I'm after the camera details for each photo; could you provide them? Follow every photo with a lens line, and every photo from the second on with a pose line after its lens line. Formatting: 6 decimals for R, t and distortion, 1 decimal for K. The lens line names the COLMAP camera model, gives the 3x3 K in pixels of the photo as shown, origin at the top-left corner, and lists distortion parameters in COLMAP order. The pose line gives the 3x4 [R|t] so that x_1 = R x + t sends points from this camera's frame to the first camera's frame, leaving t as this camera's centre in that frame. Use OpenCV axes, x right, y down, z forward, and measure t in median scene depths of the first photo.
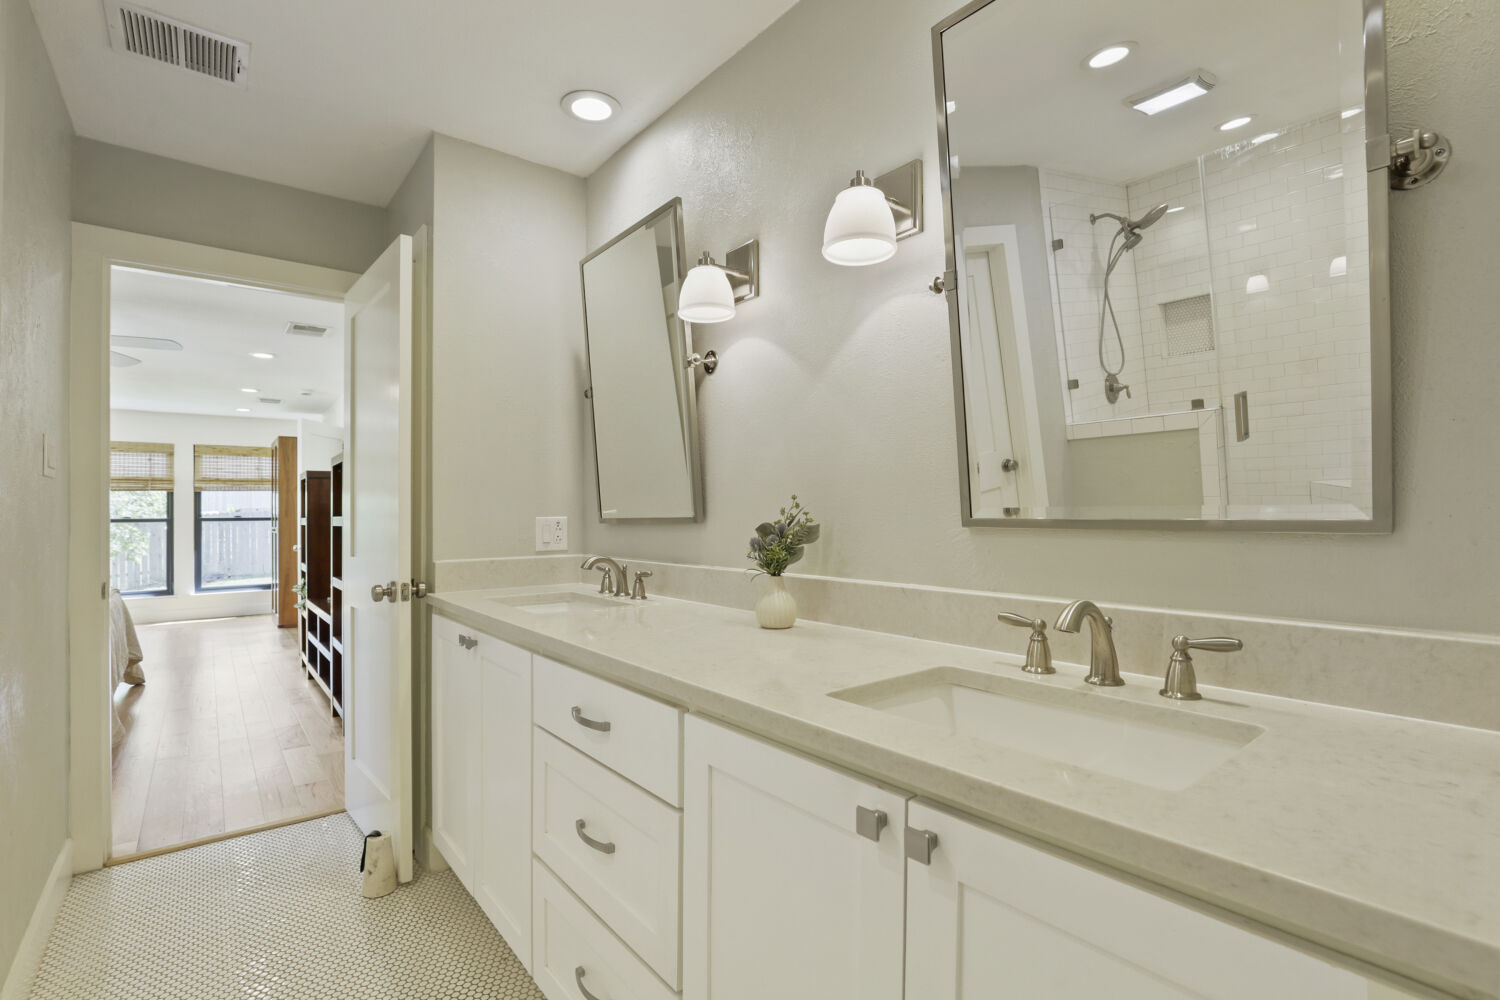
lens RADIAL K [[685.7, 0, 735.5], [0, 685.7, 510.2], [0, 0, 1]] dist [-0.018531, 0.000283]
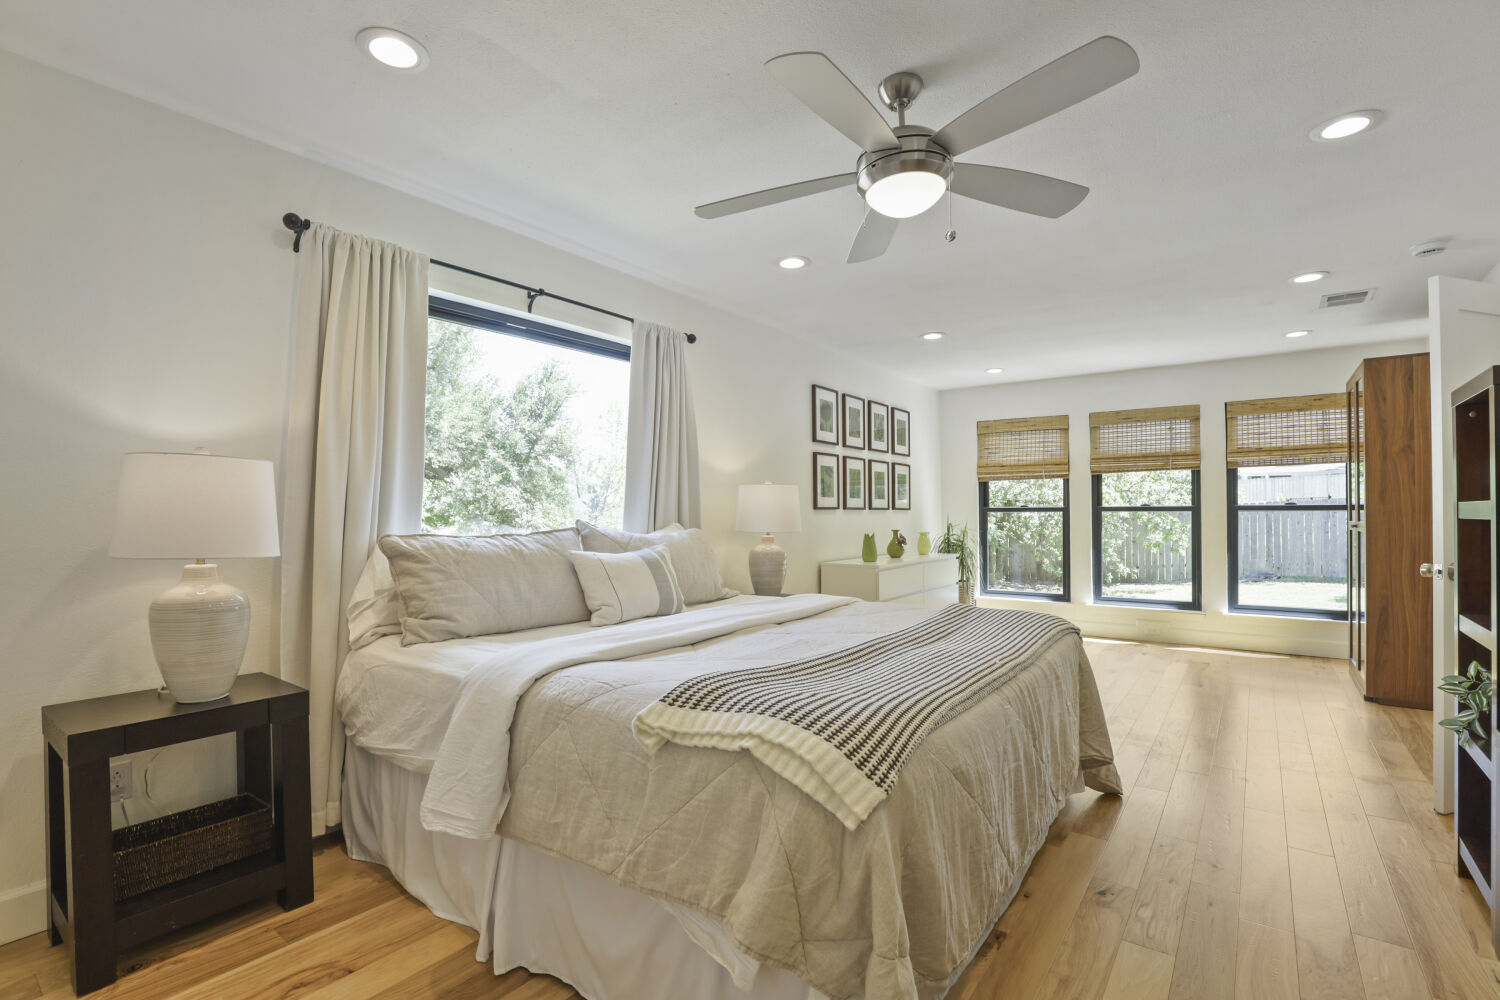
lens RADIAL K [[685.7, 0, 750.2], [0, 685.7, 502.5], [0, 0, 1]] dist [-0.018531, 0.000283]
pose [[0.263985, -0.004416, -0.964517, -0.245139], [0.006061, 0.999977, -0.002919, 0.007339], [0.964508, -0.005075, 0.264006, 0.331520]]
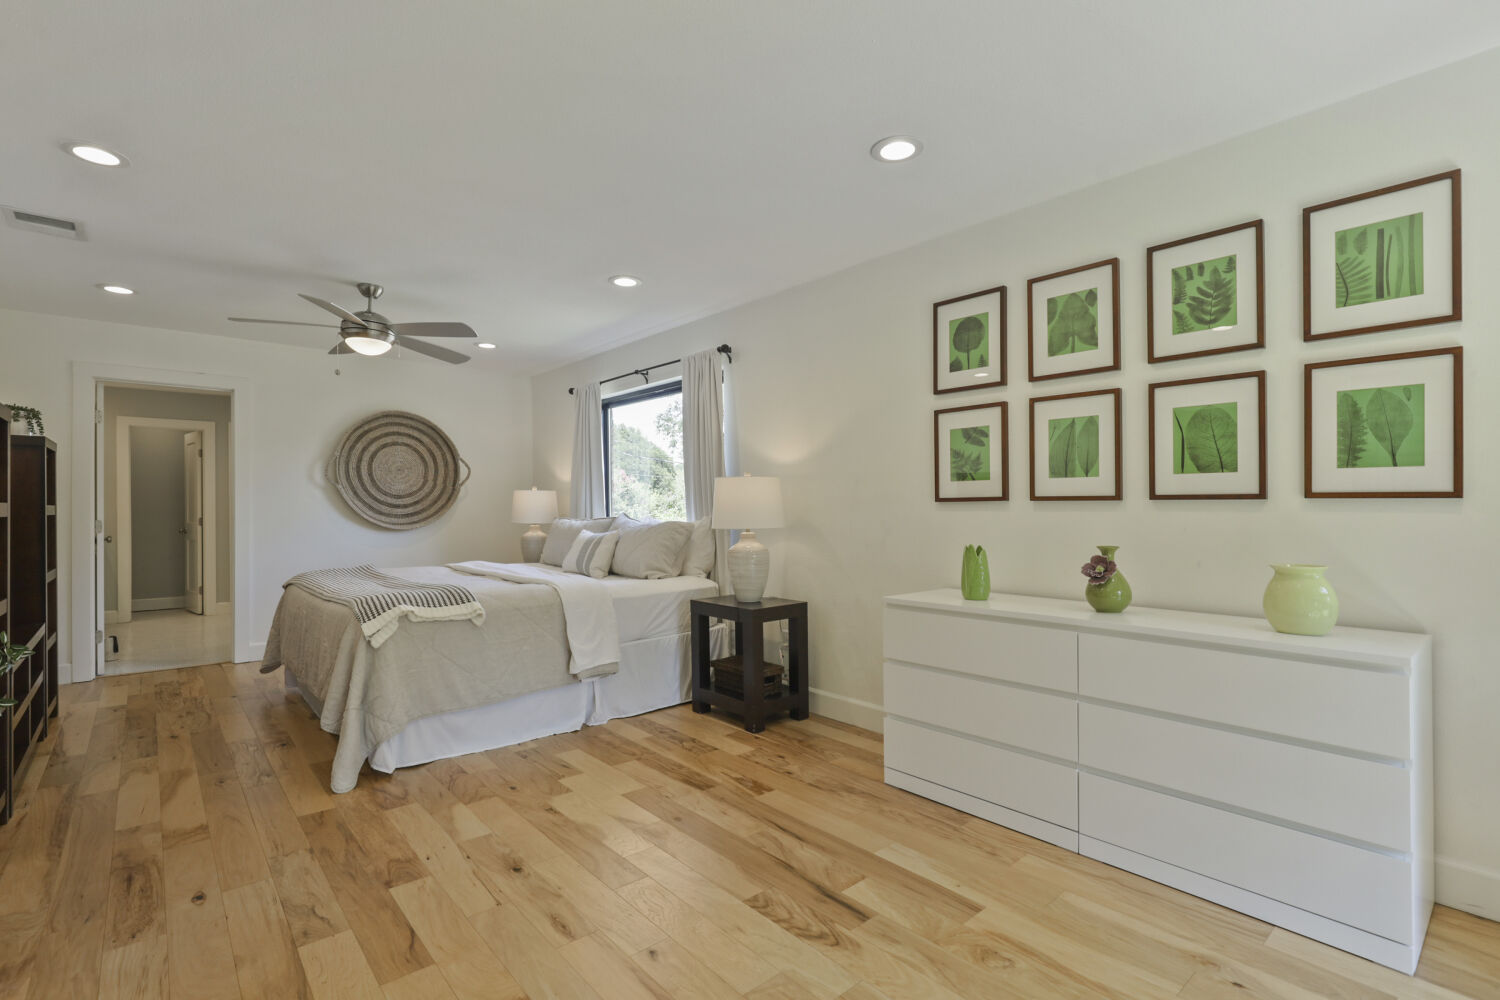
lens RADIAL K [[685.7, 0, 761.7], [0, 685.7, 504.3], [0, 0, 1]] dist [-0.018531, 0.000283]
pose [[-0.997547, 0.014227, -0.068545, -1.329862], [0.014861, 0.999851, -0.008743, 0.026419], [0.068410, -0.009740, -0.997610, 1.763182]]
